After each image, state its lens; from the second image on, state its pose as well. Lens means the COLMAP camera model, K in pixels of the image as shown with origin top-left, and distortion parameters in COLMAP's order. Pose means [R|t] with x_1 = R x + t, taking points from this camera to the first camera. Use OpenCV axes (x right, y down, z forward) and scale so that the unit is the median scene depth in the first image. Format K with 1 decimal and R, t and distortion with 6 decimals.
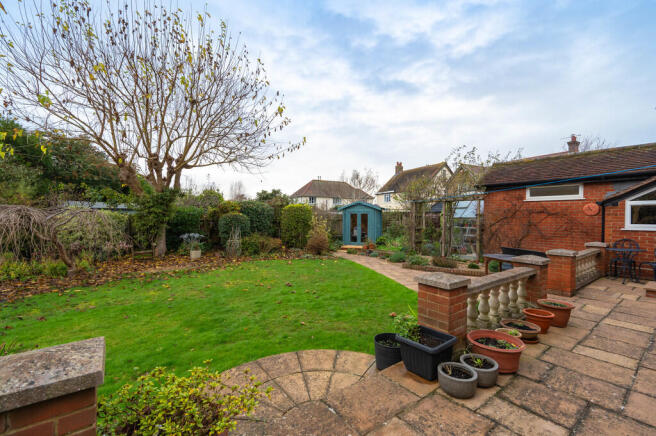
lens RADIAL K [[266.2, 0, 328.7], [0, 266.2, 218.6], [0, 0, 1]] dist [-0.000320, -0.000021]
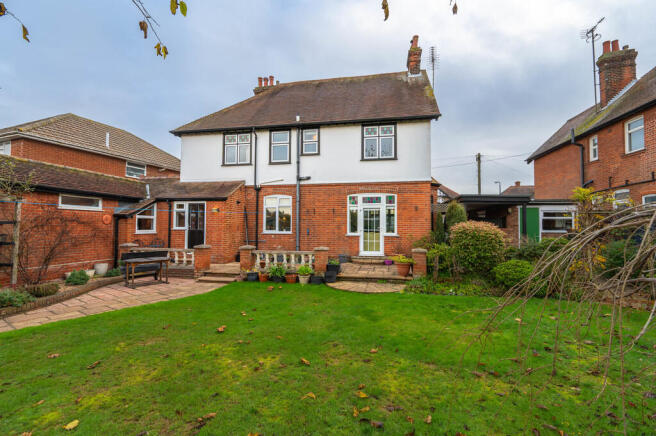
lens RADIAL K [[303.8, 0, 328.8], [0, 303.8, 217.4], [0, 0, 1]] dist [-0.000063, -0.000006]
pose [[-0.668212, 0.018628, 0.743738, -0.789091], [0.000284, 0.999693, -0.024783, -0.007727], [-0.743971, -0.016350, -0.668012, 1.139191]]
